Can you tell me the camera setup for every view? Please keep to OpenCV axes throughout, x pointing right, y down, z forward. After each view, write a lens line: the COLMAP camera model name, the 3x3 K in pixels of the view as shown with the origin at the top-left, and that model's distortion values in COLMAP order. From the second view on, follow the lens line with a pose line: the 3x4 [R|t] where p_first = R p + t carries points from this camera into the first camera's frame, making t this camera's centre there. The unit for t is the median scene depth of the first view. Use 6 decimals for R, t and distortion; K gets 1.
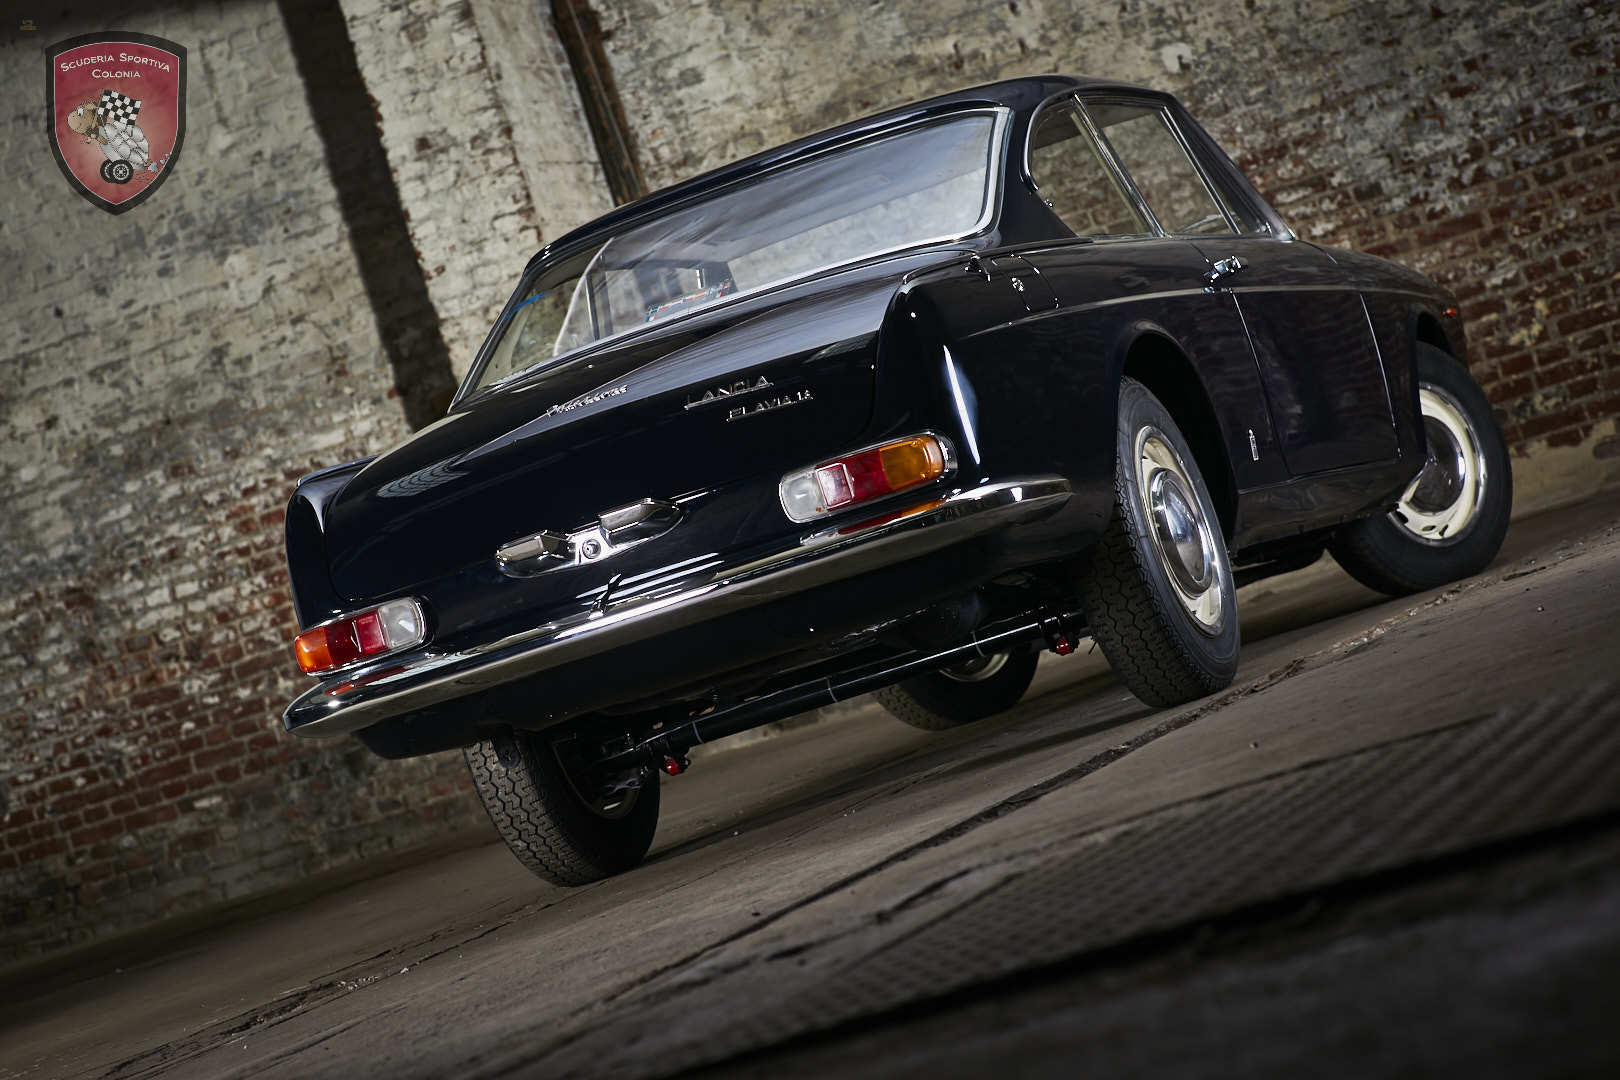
lens RADIAL K [[3942.9, 0, 811.9], [0, 3942.9, 551.6], [0, 0, 1]] dist [0.117322, -1.222721]
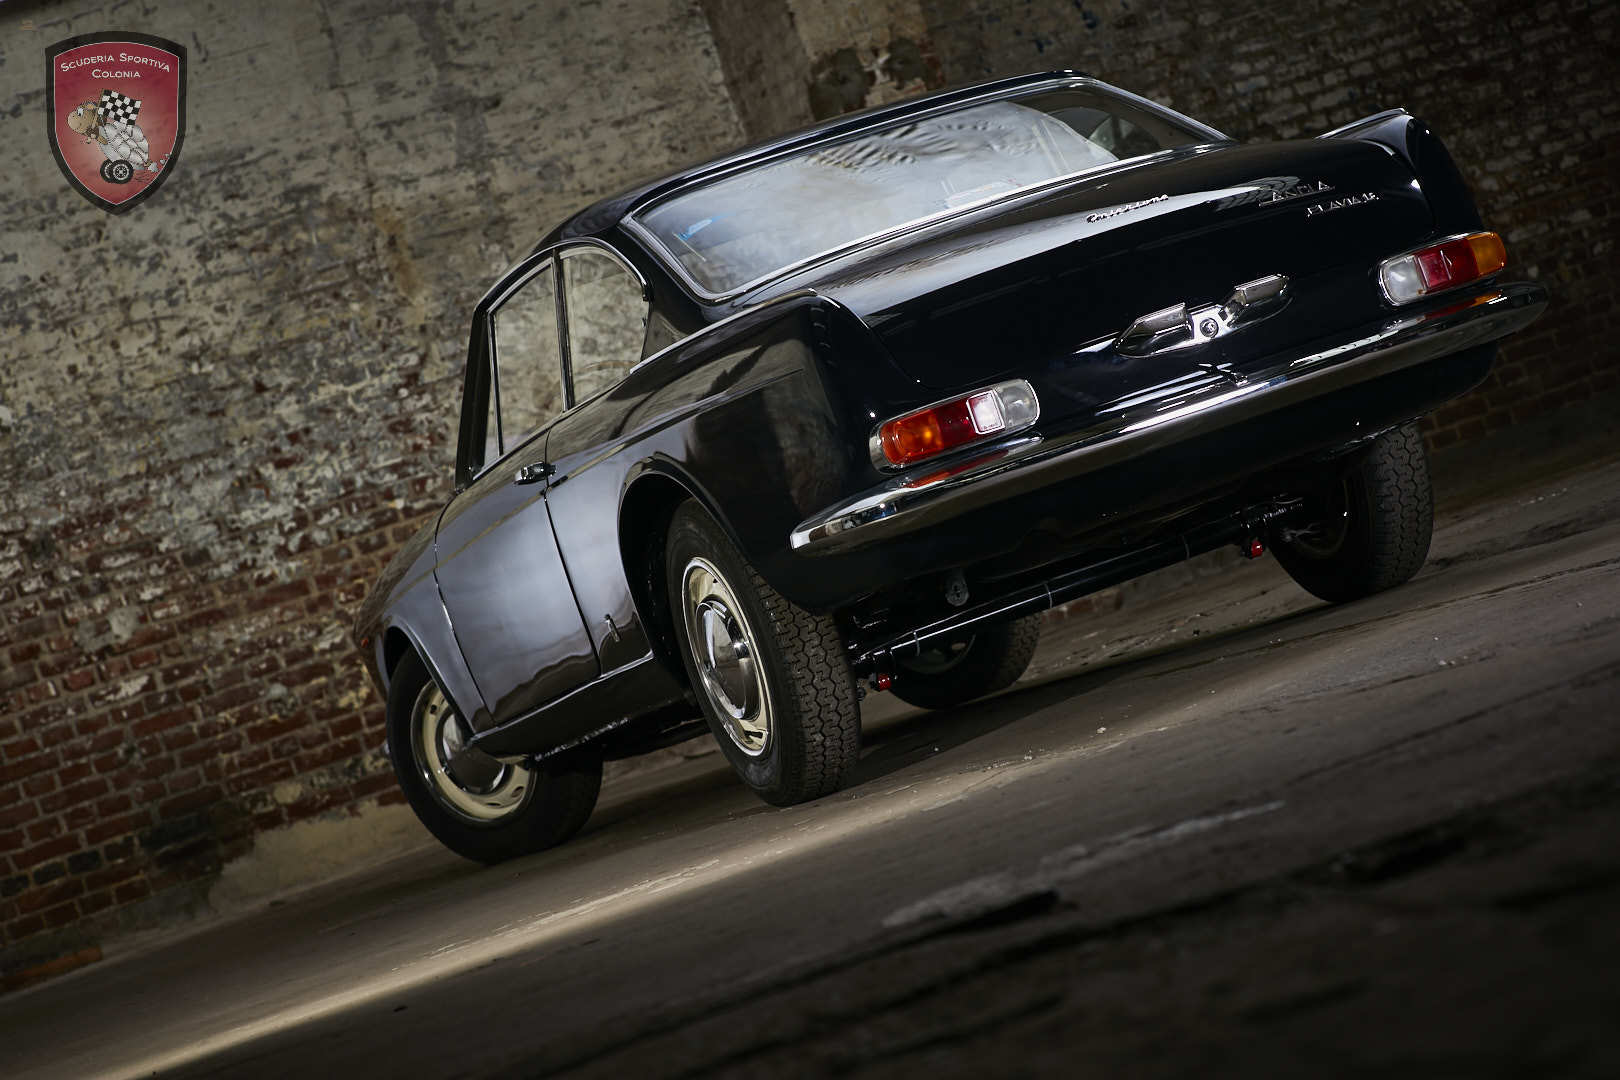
lens RADIAL K [[3942.9, 0, 811.9], [0, 3942.9, 551.6], [0, 0, 1]] dist [0.117322, -1.222721]
pose [[0.797437, 0.052091, 0.601149, -0.342166], [0.077308, 0.979236, -0.187405, 0.109188], [-0.598429, 0.195917, 0.776852, 0.123128]]
